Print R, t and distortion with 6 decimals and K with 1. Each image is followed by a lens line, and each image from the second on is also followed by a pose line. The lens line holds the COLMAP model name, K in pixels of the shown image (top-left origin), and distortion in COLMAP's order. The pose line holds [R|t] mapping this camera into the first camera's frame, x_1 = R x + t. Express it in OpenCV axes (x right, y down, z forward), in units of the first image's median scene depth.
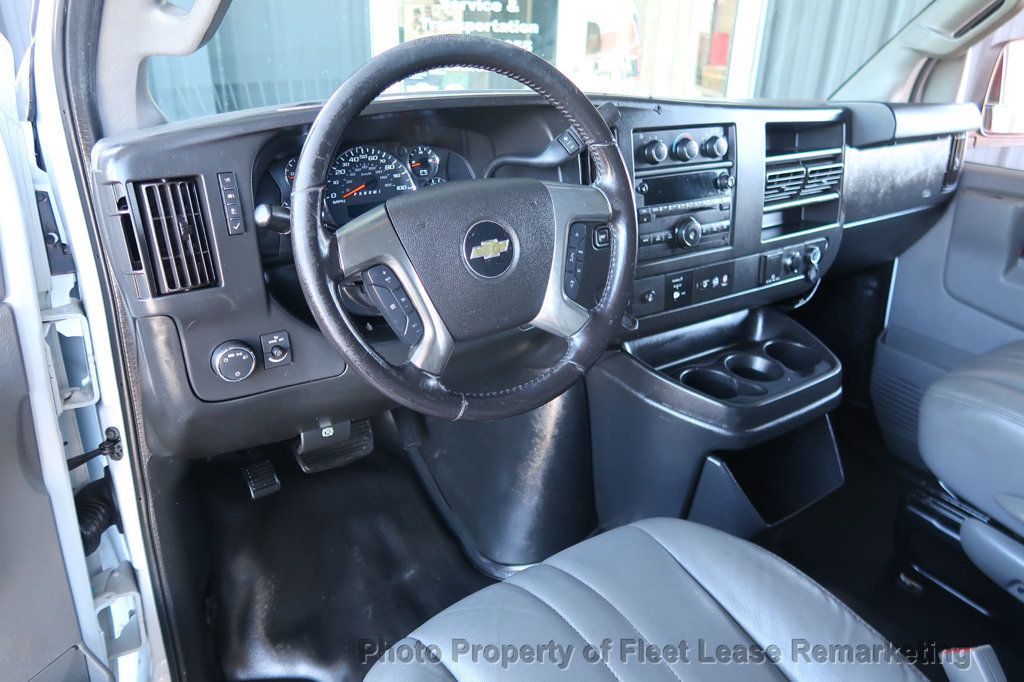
lens RADIAL K [[693.9, 0, 514.1], [0, 693.9, 339.2], [0, 0, 1]] dist [-0.026664, -0.003479]
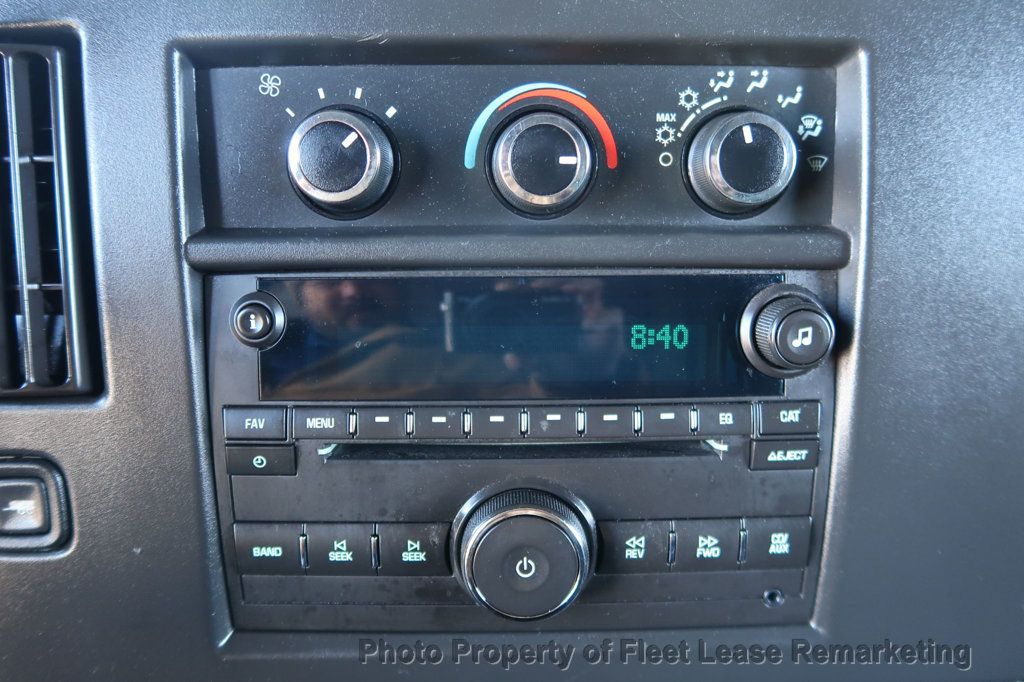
lens RADIAL K [[713.0, 0, 510.9], [0, 713.0, 344.5], [0, 0, 1]] dist [-0.030074, 0.018874]
pose [[0.863151, 0.129685, -0.488009, 0.335225], [-0.189160, 0.979125, -0.074375, -0.192041], [0.468176, 0.156509, 0.869664, 0.777374]]
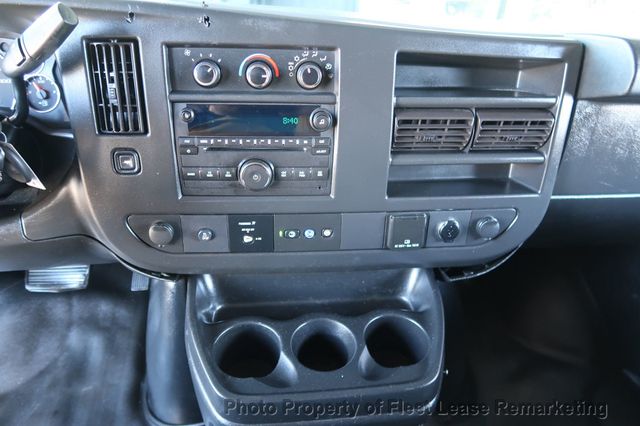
lens RADIAL K [[433.7, 0, 320.6], [0, 433.7, 214.7], [0, 0, 1]] dist [-0.026664, -0.003479]
pose [[0.888057, 0.240236, -0.391970, 0.525996], [-0.203987, 0.969987, 0.132341, -0.186208], [0.411999, -0.037569, 0.910410, 0.531803]]
